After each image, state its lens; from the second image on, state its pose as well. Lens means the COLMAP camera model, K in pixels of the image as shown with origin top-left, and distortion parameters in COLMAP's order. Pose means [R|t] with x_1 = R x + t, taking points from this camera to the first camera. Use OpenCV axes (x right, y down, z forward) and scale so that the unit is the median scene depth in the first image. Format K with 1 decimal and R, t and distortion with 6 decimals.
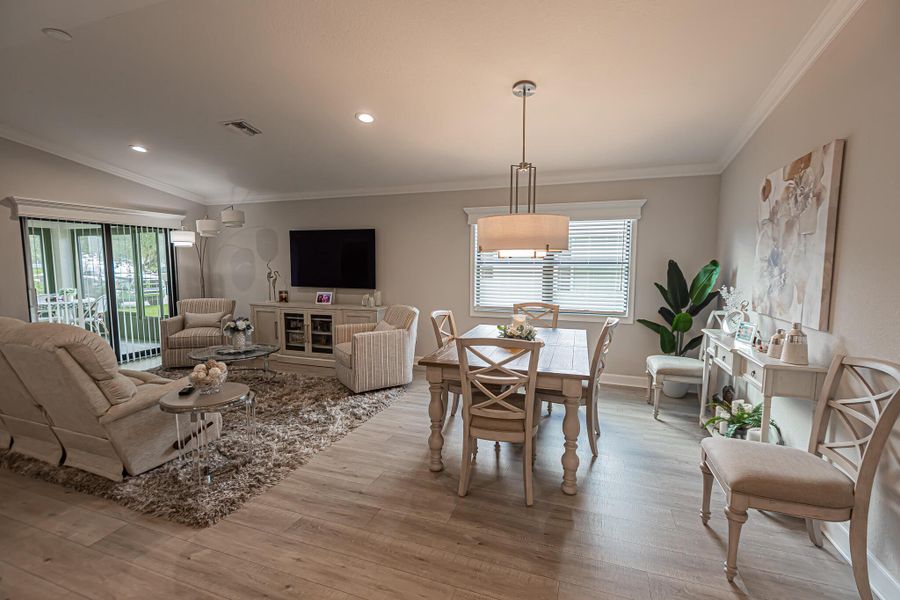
lens RADIAL K [[397.8, 0, 455.0], [0, 397.8, 300.5], [0, 0, 1]] dist [-0.001269, -0.000358]
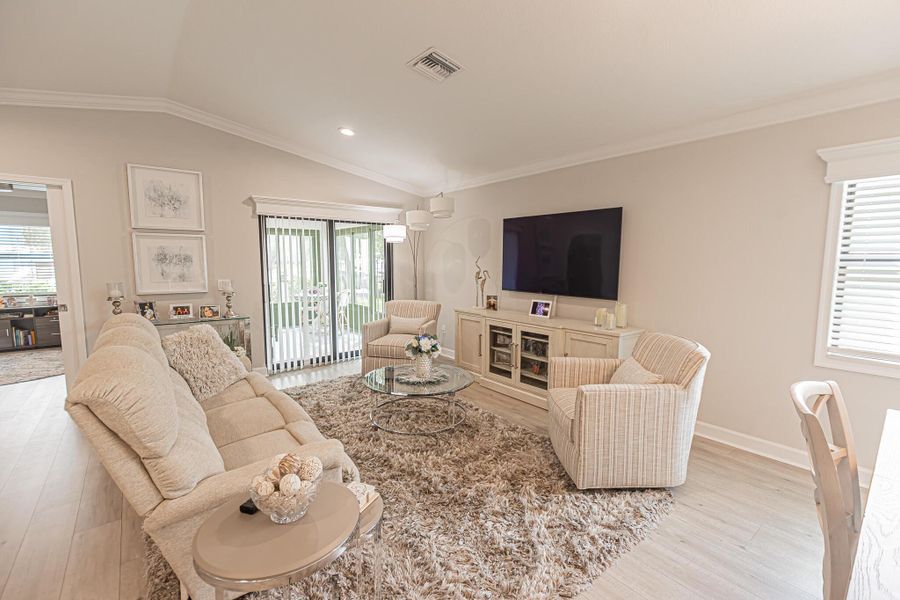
lens RADIAL K [[397.8, 0, 455.0], [0, 397.8, 300.5], [0, 0, 1]] dist [-0.001269, -0.000358]
pose [[0.850069, 0.053985, -0.523897, -0.100374], [-0.050126, 0.998510, 0.021558, -0.034702], [0.524281, 0.007936, 0.851509, 0.364684]]
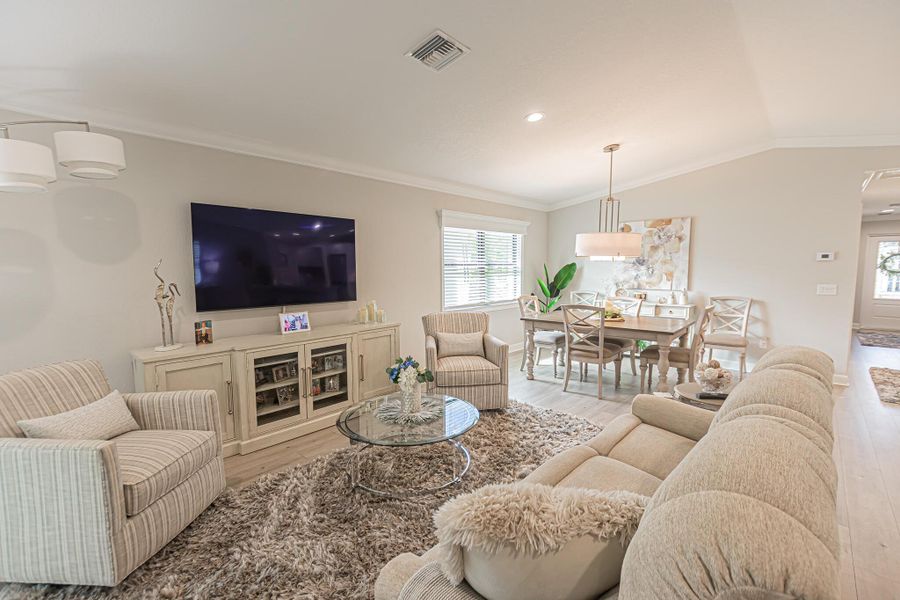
lens RADIAL K [[404.3, 0, 453.4], [0, 404.3, 300.1], [0, 0, 1]] dist [0.000446, 0.000082]
pose [[0.393645, -0.082156, 0.915584, -0.978248], [0.089792, 0.994672, 0.050648, -0.061452], [-0.914866, 0.062275, 0.398925, 0.633330]]
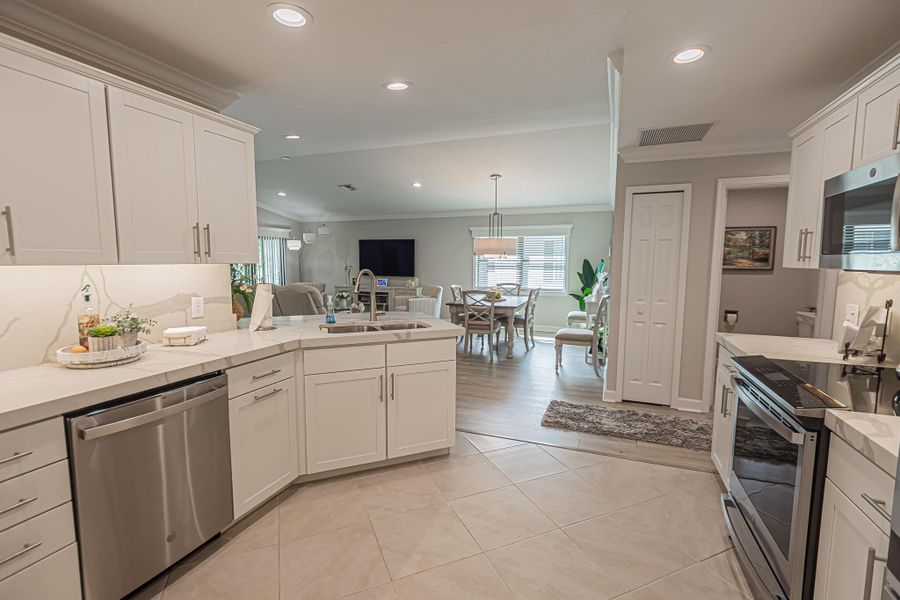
lens RADIAL K [[397.8, 0, 455.0], [0, 397.8, 300.5], [0, 0, 1]] dist [-0.001269, -0.000358]
pose [[0.999528, 0.006433, -0.030043, 0.015974], [-0.006272, 0.999965, 0.005461, 0.068236], [0.030077, -0.005270, 0.999534, -0.718680]]
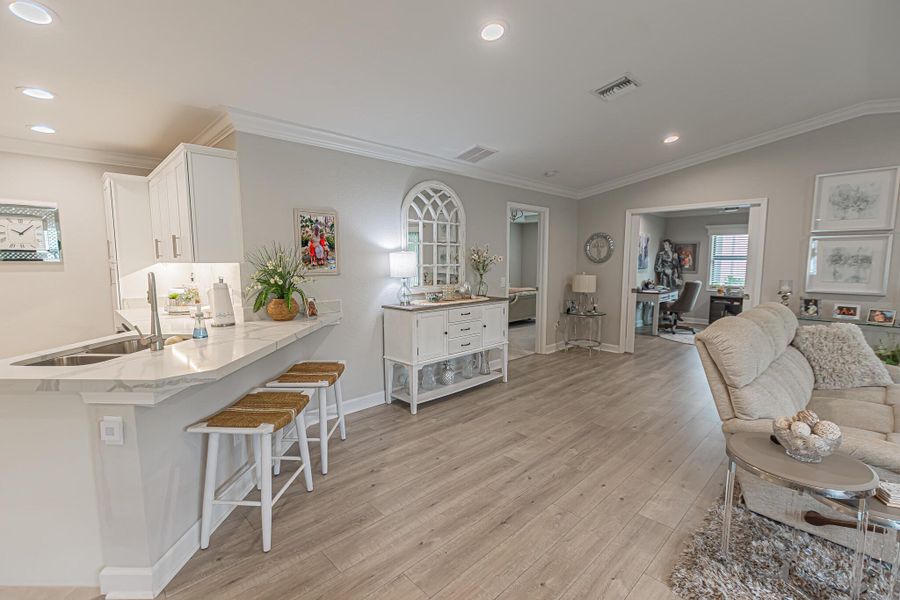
lens RADIAL K [[404.3, 0, 453.4], [0, 404.3, 300.1], [0, 0, 1]] dist [0.000446, 0.000082]
pose [[-0.446095, 0.084642, -0.890974, 0.110237], [-0.085510, 0.986933, 0.136571, -0.035377], [0.890891, 0.137111, -0.433028, 0.400114]]
